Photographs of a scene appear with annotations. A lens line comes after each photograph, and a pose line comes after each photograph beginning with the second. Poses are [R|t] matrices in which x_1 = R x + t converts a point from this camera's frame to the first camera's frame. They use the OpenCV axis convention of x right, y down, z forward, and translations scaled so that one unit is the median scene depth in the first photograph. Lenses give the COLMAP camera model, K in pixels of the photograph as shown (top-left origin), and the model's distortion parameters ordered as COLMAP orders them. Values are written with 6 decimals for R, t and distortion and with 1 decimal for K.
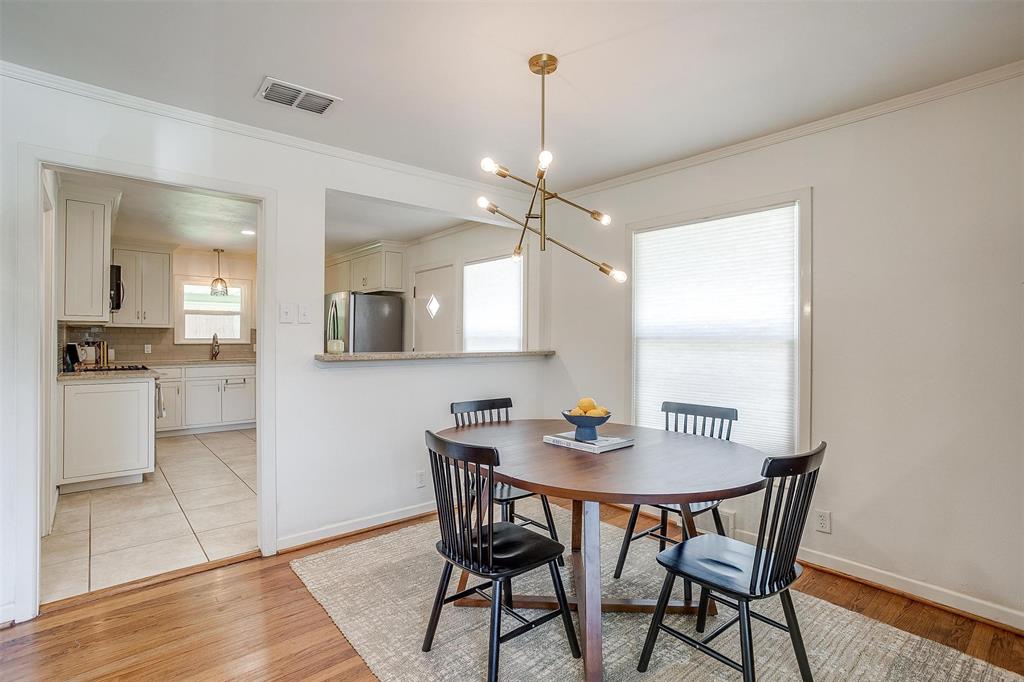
lens RADIAL K [[498.5, 0, 507.1], [0, 498.5, 335.6], [0, 0, 1]] dist [-0.047643, 0.024174]
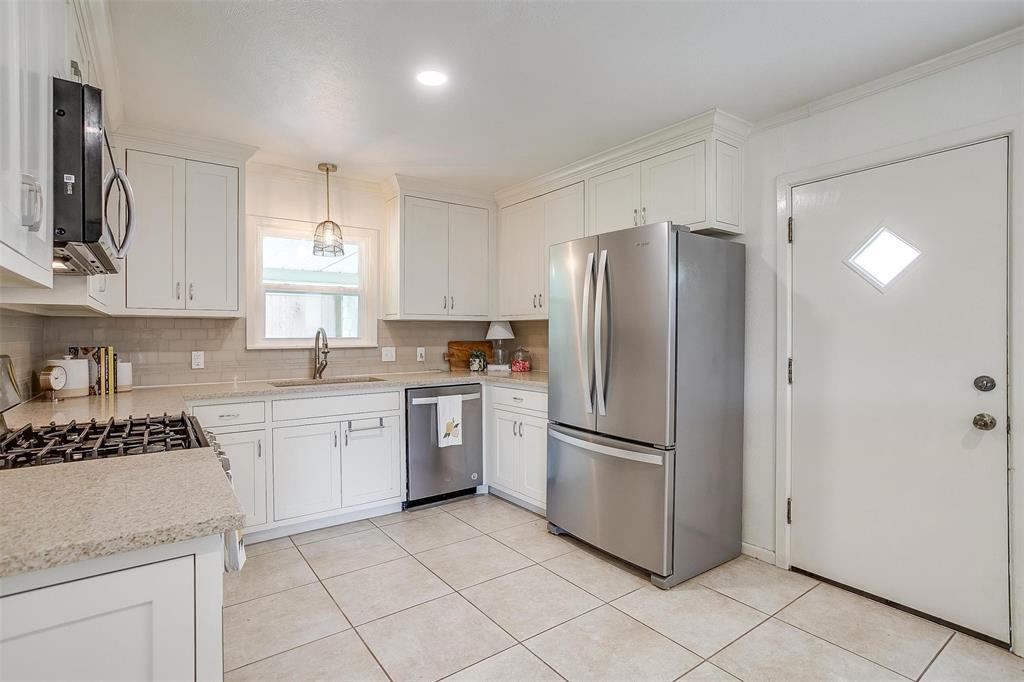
lens RADIAL K [[498.5, 0, 497.8], [0, 498.5, 333.9], [0, 0, 1]] dist [-0.047643, 0.024174]
pose [[0.995842, -0.004424, -0.090987, -0.468496], [0.005041, 0.999966, 0.006562, -0.001530], [0.090955, -0.006994, 0.995830, 0.645416]]
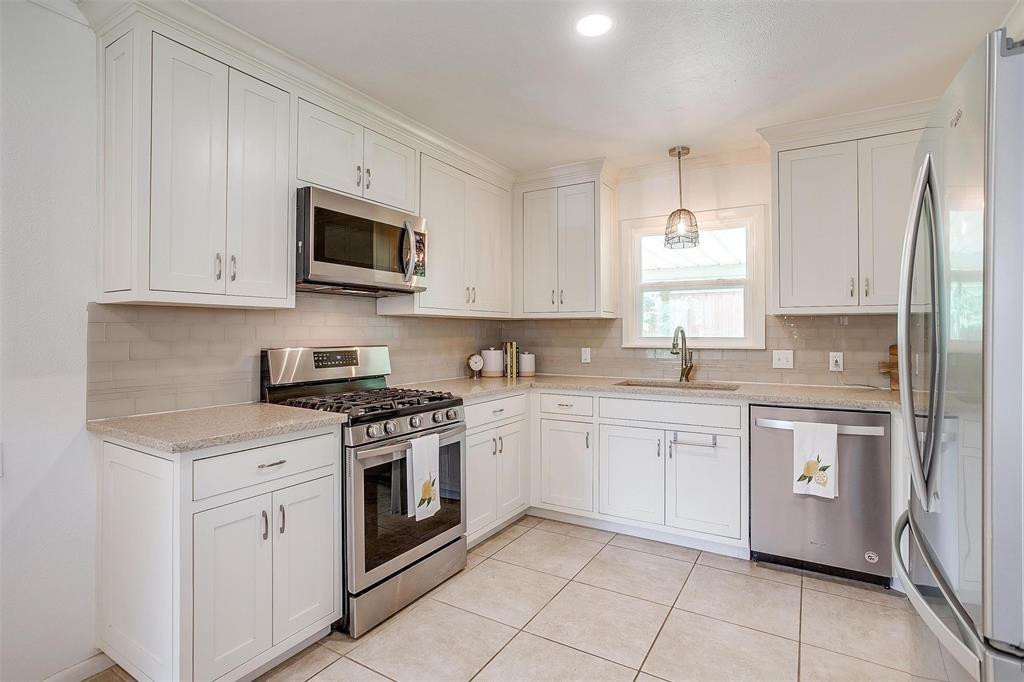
lens RADIAL K [[498.5, 0, 513.3], [0, 498.5, 330.0], [0, 0, 1]] dist [-0.047643, 0.024174]
pose [[0.307441, -0.009147, -0.951523, -0.241963], [0.006463, 0.999951, -0.007525, 0.001466], [0.951545, -0.003836, 0.307485, 0.905730]]
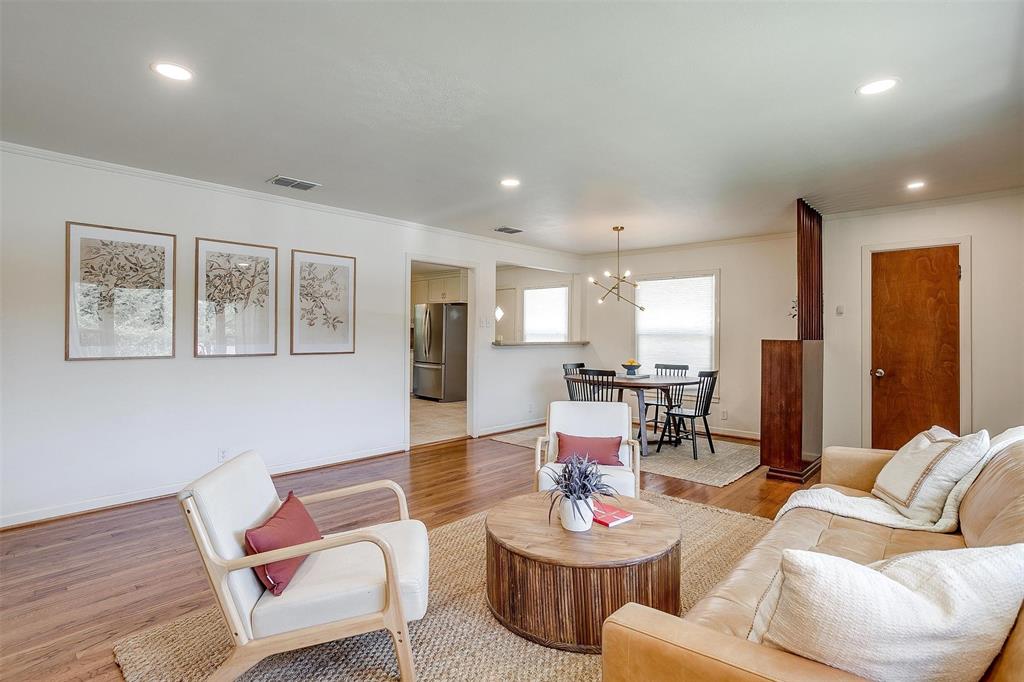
lens RADIAL K [[498.5, 0, 503.2], [0, 498.5, 331.7], [0, 0, 1]] dist [-0.047643, 0.024174]
pose [[0.995094, 0.005067, 0.098806, -0.316184], [-0.005037, 0.999987, -0.000546, -0.002368], [-0.098808, 0.000046, 0.995107, -0.617171]]
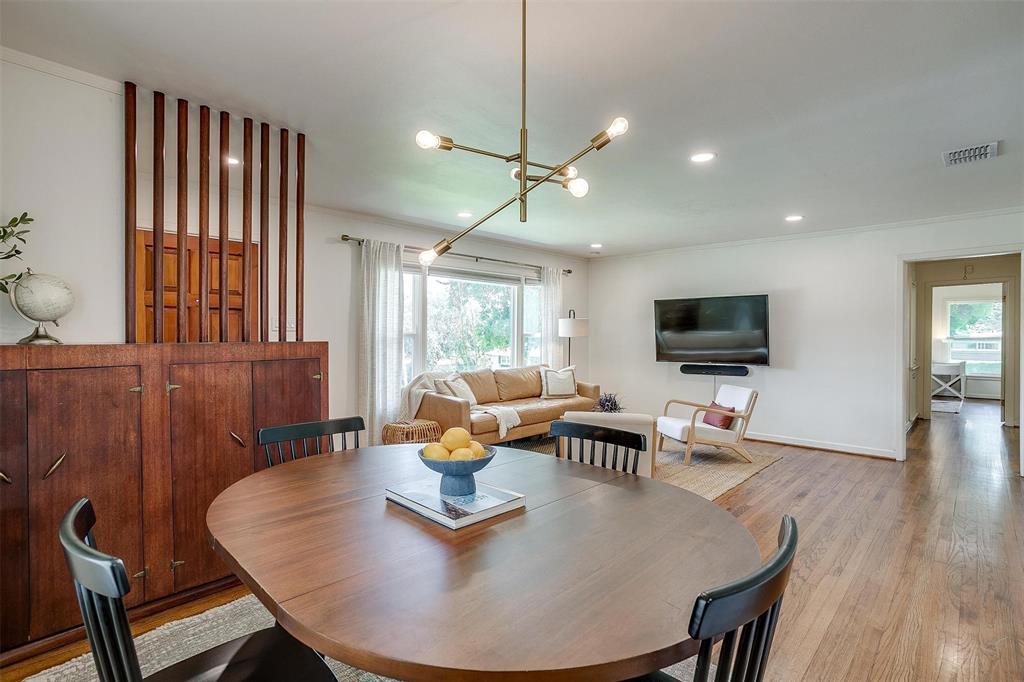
lens RADIAL K [[498.5, 0, 513.9], [0, 498.5, 337.1], [0, 0, 1]] dist [-0.047643, 0.024174]
pose [[-0.994963, -0.006169, -0.100057, 0.066377], [-0.006076, 0.999981, -0.001229, 0.002928], [0.100063, -0.000615, -0.994981, 0.717576]]
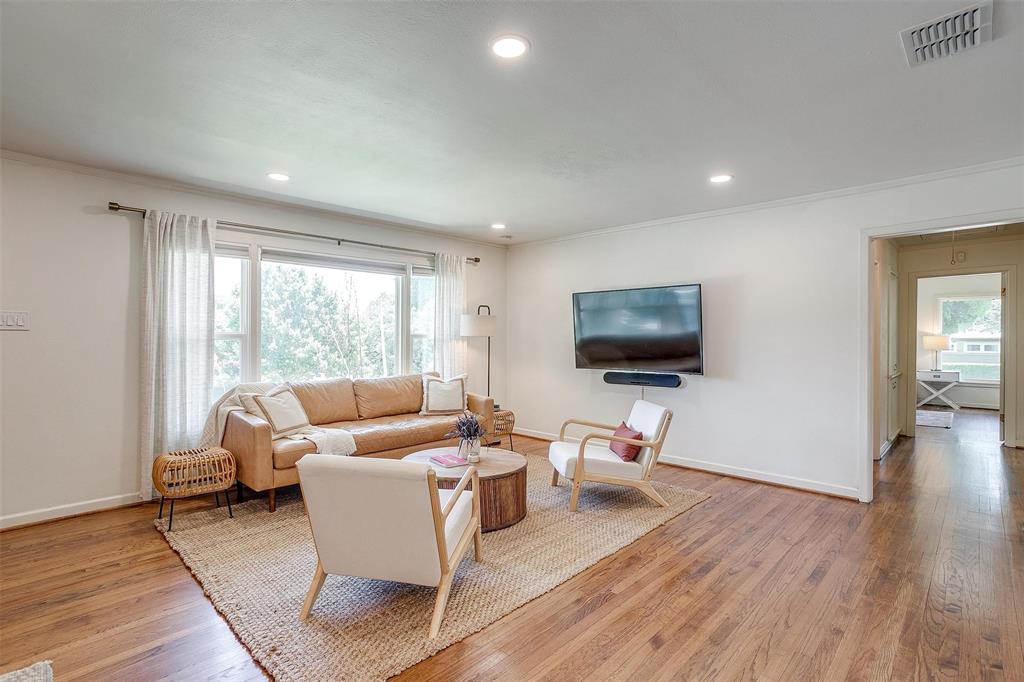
lens RADIAL K [[498.5, 0, 509.3], [0, 498.5, 338.8], [0, 0, 1]] dist [-0.047643, 0.024174]
pose [[-0.995412, -0.006101, -0.095489, -0.191924], [-0.006188, 0.999981, 0.000613, 0.000185], [0.095484, 0.001201, -0.995430, 0.509031]]
